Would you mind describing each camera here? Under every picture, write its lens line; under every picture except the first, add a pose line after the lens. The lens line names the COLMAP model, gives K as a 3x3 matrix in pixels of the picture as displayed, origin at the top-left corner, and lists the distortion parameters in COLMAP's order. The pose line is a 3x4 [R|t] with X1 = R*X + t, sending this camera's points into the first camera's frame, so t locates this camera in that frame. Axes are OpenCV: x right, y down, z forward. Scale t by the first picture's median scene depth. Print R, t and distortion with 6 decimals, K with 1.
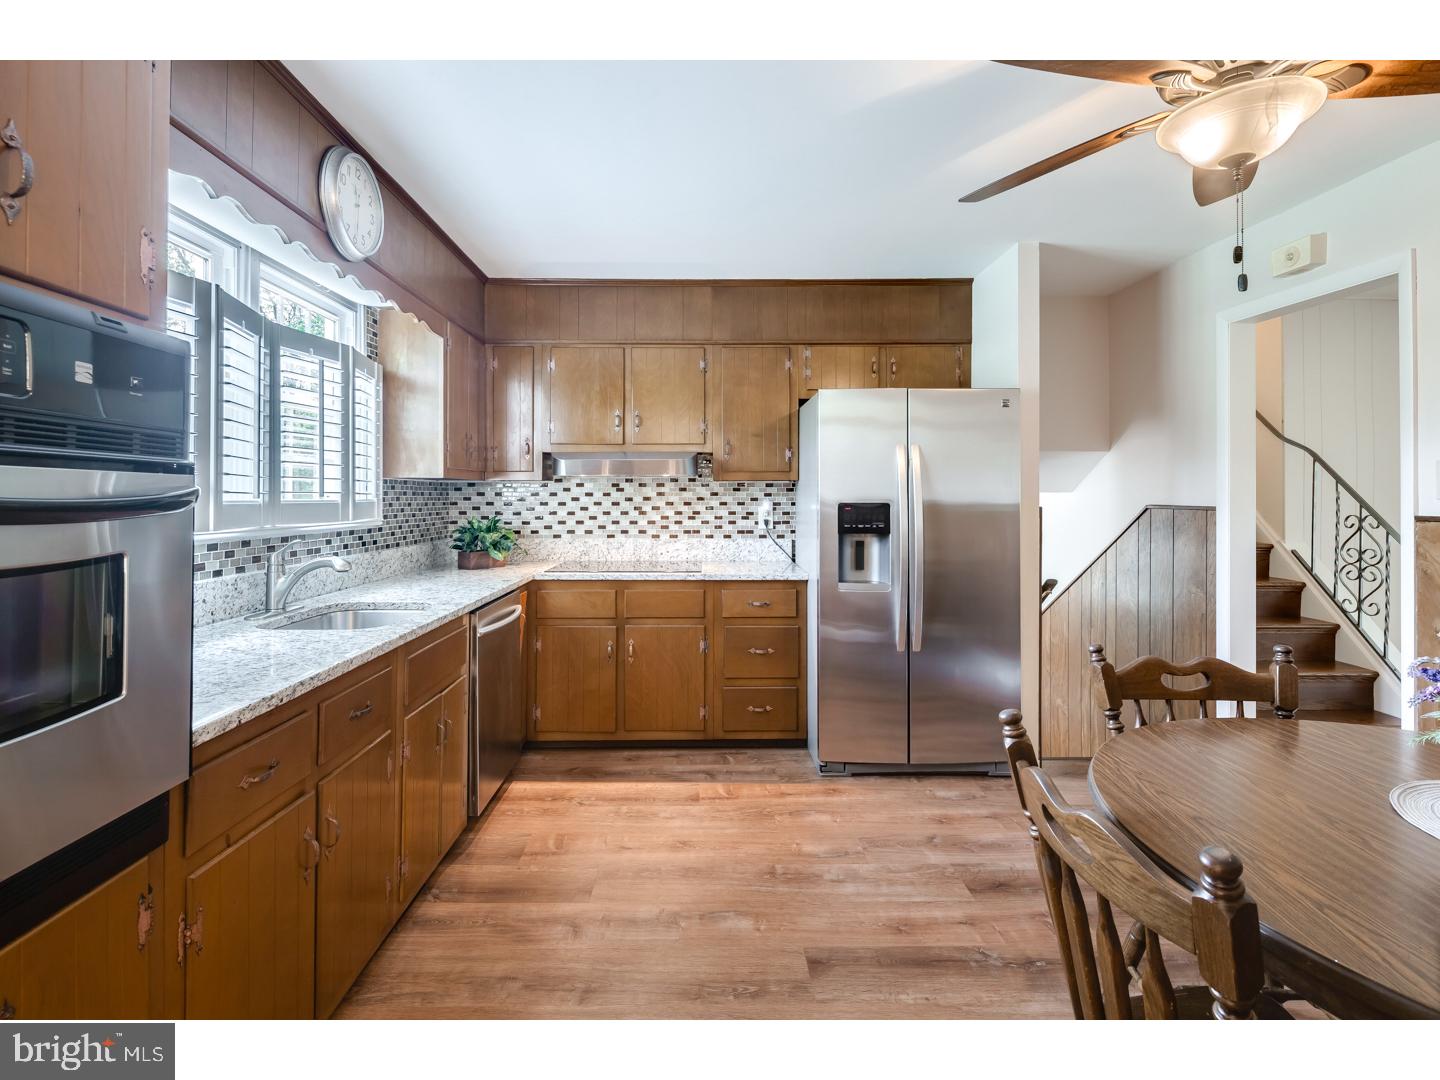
lens RADIAL K [[704.1, 0, 712.9], [0, 704.1, 490.2], [0, 0, 1]] dist [-0.000669, -0.001556]
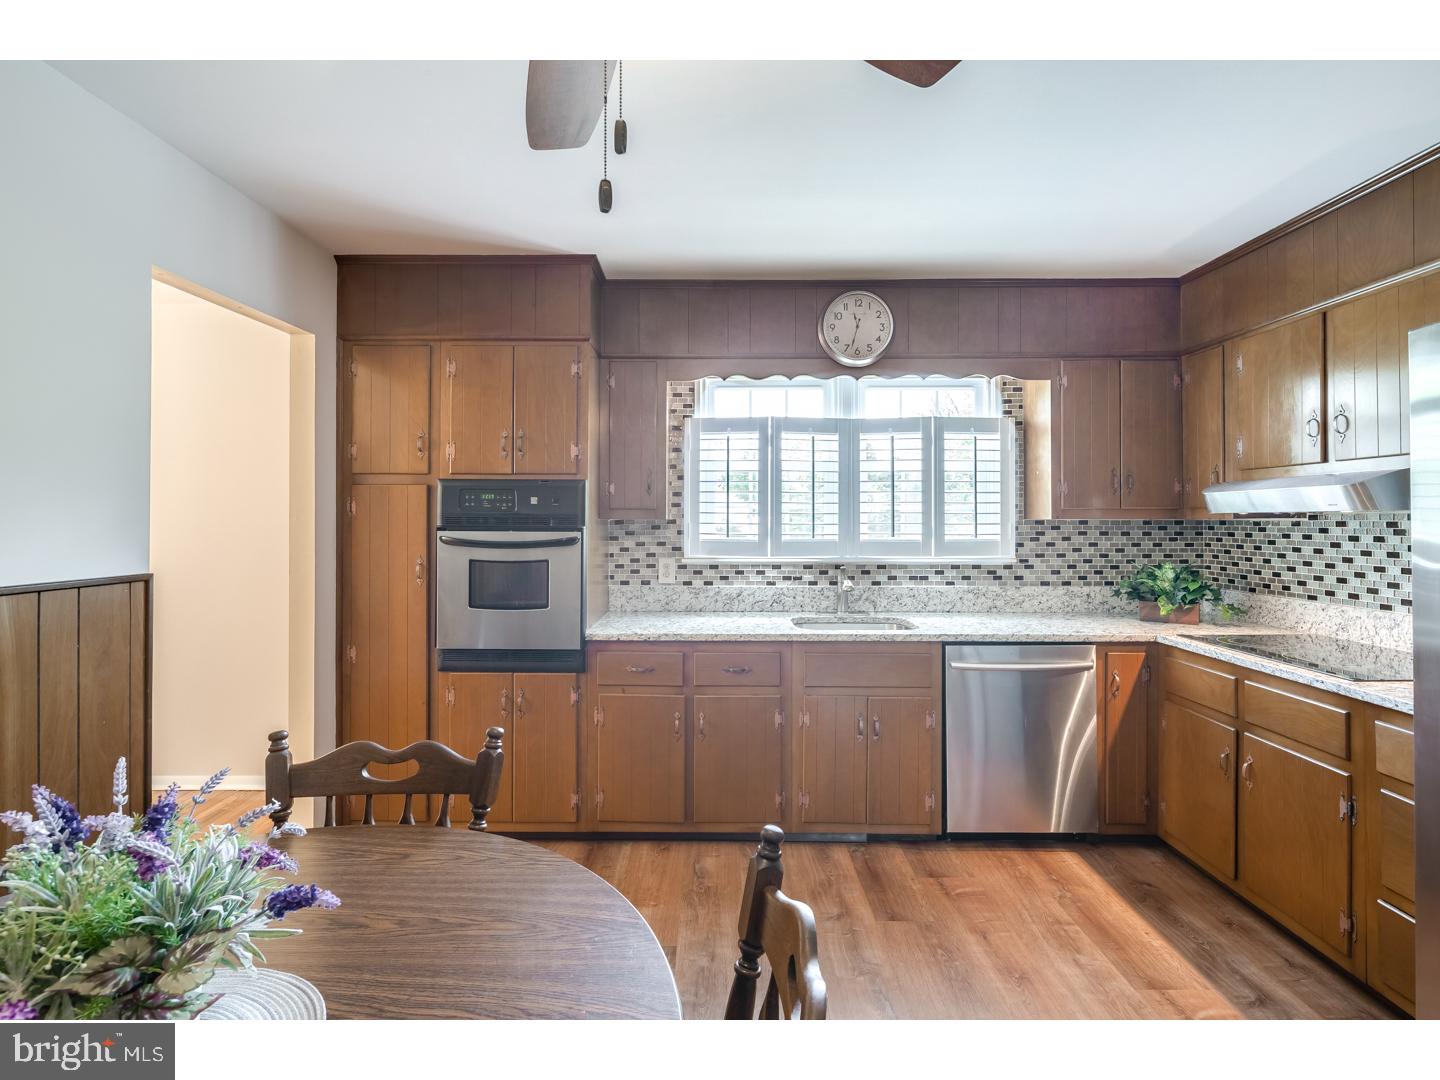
lens RADIAL K [[671.2, 0, 680.7], [0, 671.2, 519.2], [0, 0, 1]] dist [0.014773, -0.000063]
pose [[-0.023358, -0.003885, -0.999720, 0.565389], [0.008006, 0.999960, -0.004073, -0.017282], [0.999695, -0.008099, -0.023326, 0.478604]]
